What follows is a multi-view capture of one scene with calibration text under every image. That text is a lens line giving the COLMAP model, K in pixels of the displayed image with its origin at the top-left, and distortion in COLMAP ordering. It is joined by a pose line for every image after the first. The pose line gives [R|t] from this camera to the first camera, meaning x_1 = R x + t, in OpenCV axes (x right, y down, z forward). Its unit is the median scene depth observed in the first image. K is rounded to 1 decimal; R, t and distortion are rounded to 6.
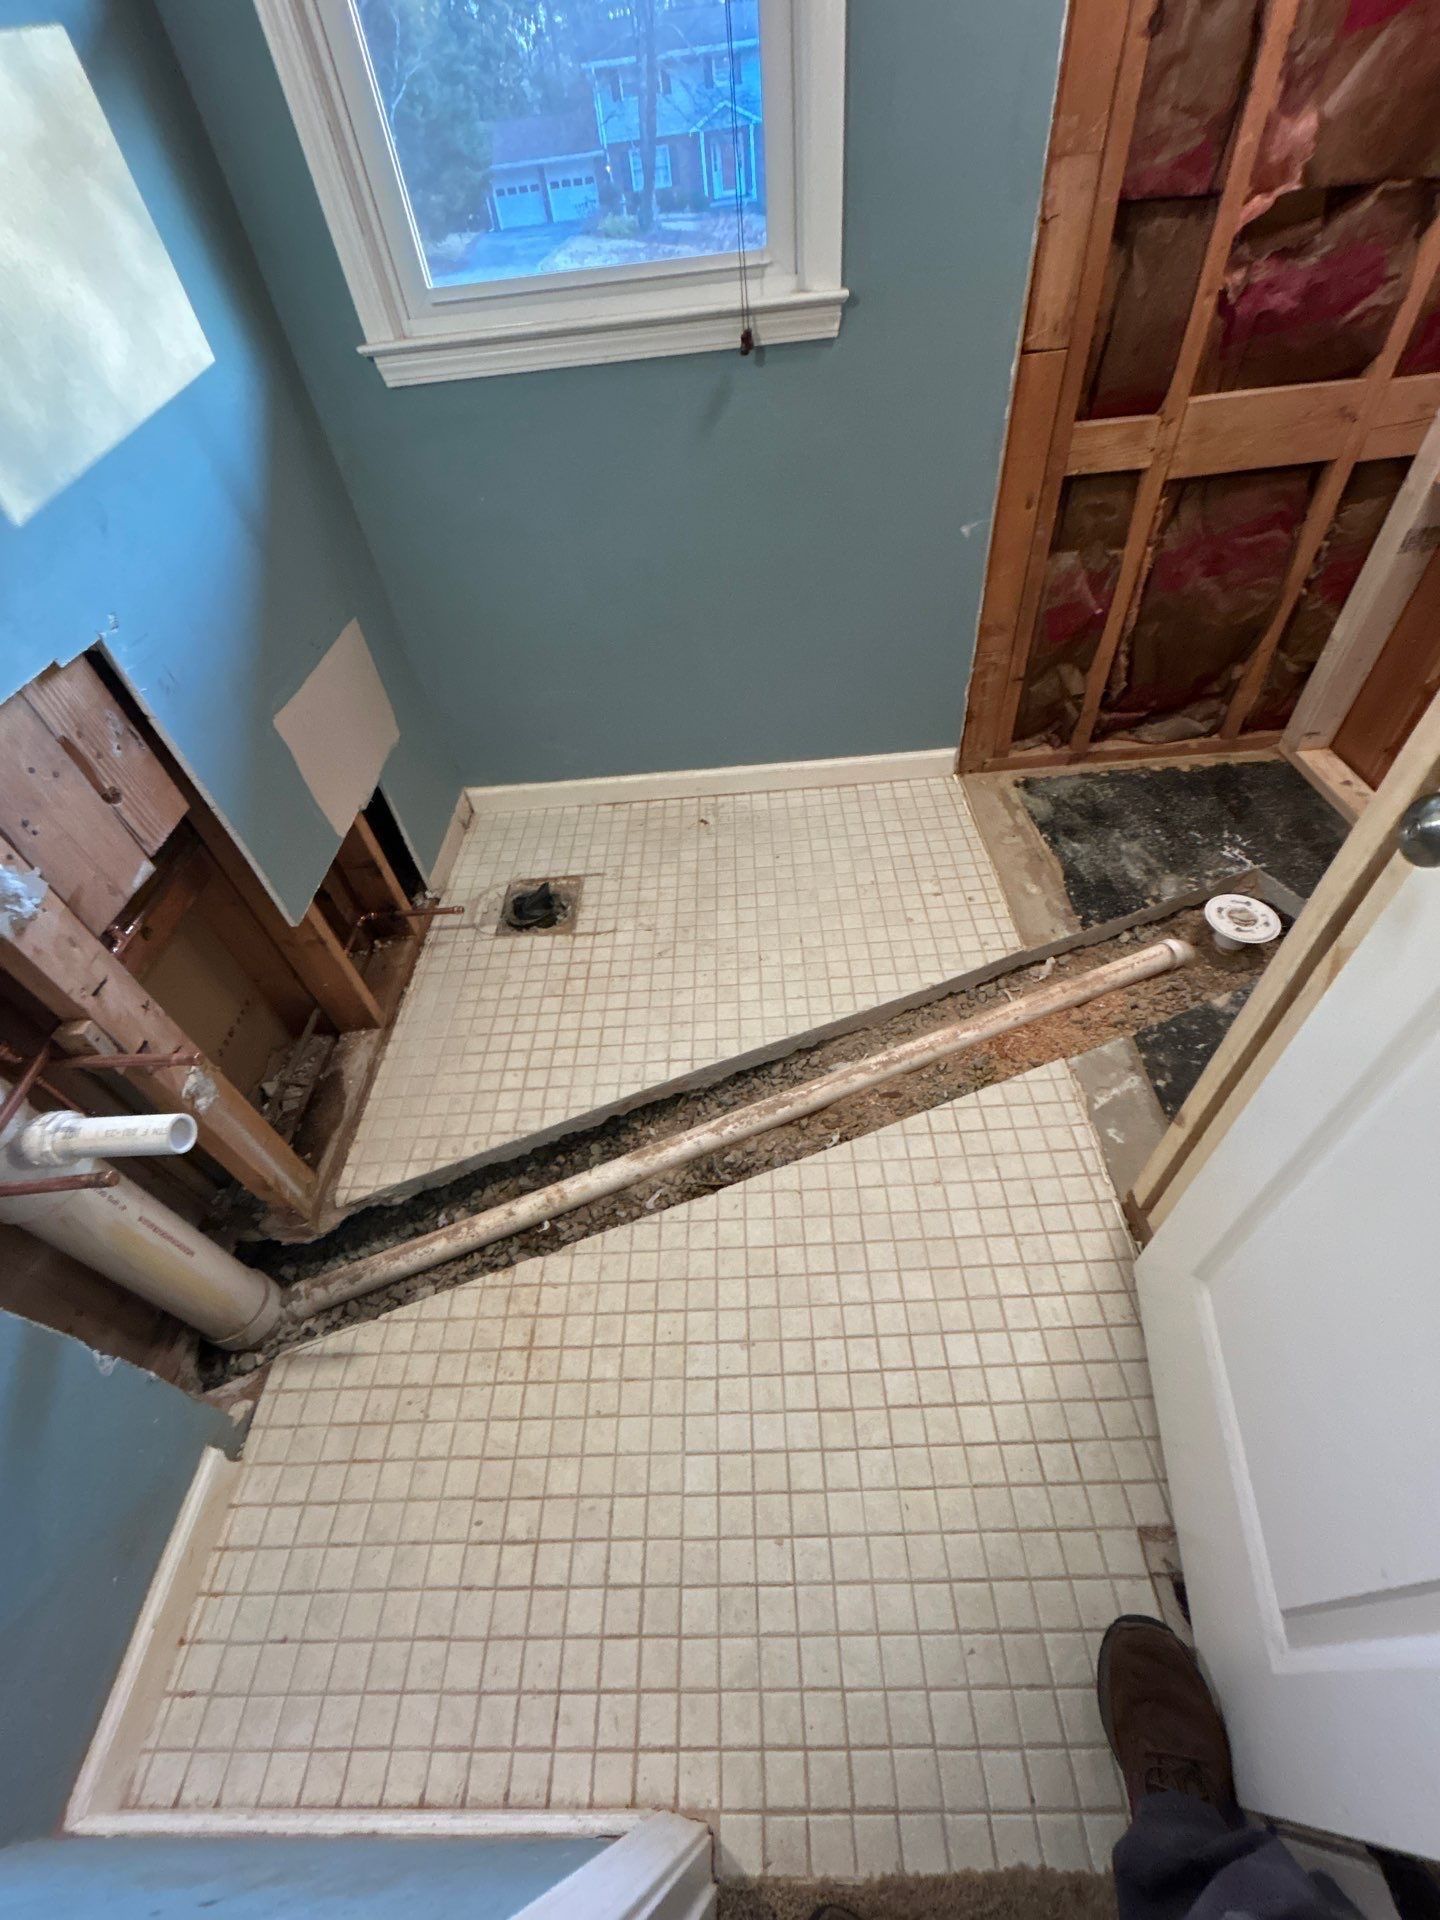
lens RADIAL K [[777.0, 0, 726.2], [0, 777.0, 961.6], [0, 0, 1]] dist [0.004474, -0.002701]
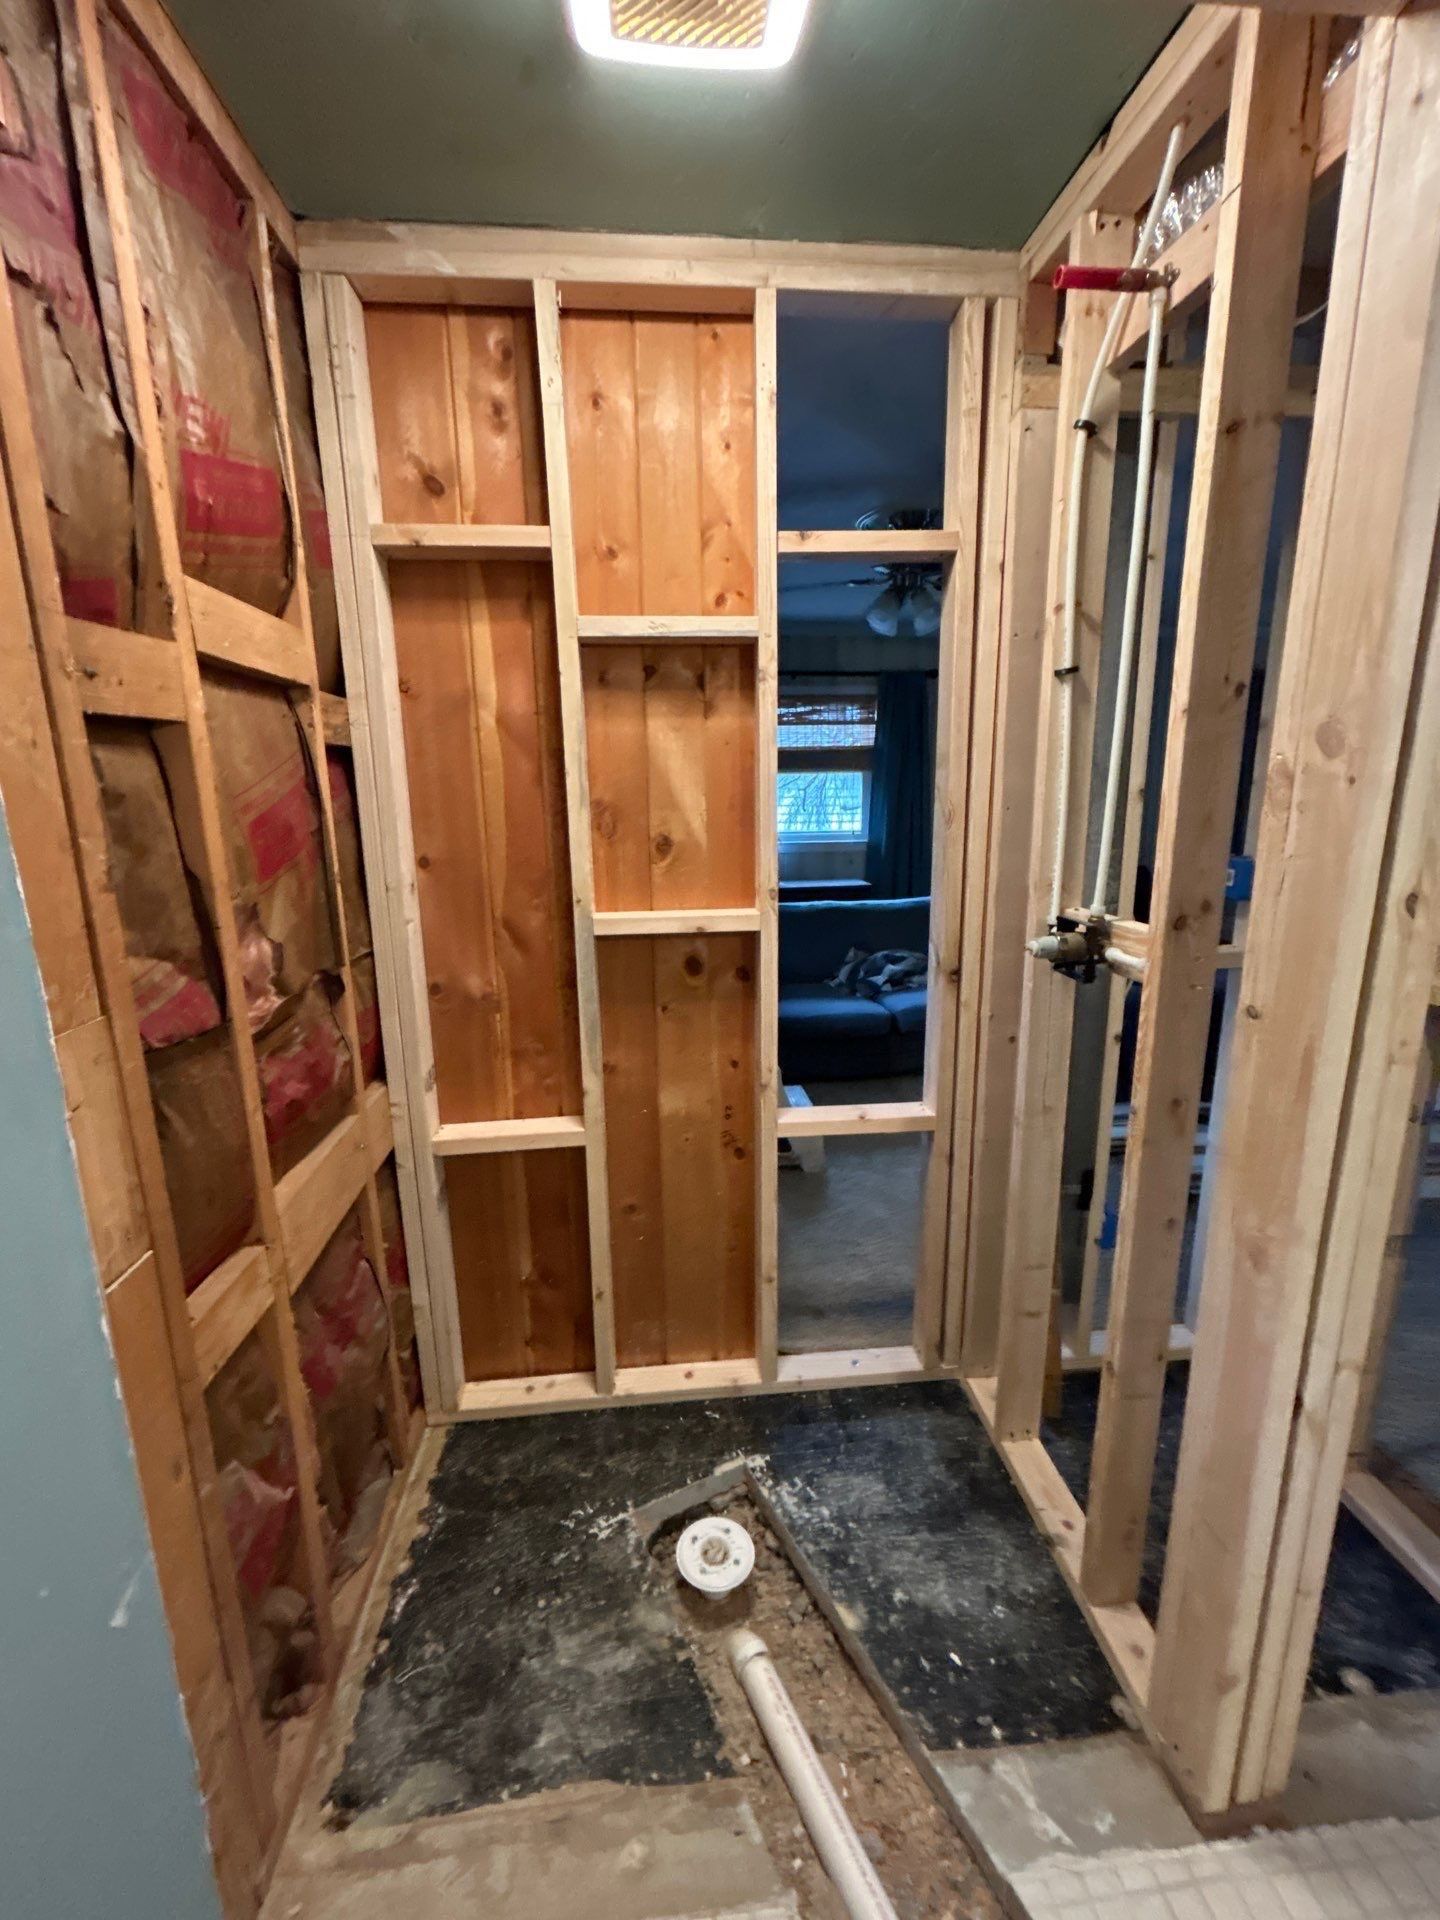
lens RADIAL K [[777.0, 0, 720.1], [0, 777.0, 950.2], [0, 0, 1]] dist [0.004474, -0.002701]
pose [[-0.085786, -0.111314, 0.990076, -0.105948], [0.740760, 0.657422, 0.138098, -0.552017], [-0.666269, 0.745256, 0.026059, 0.430625]]
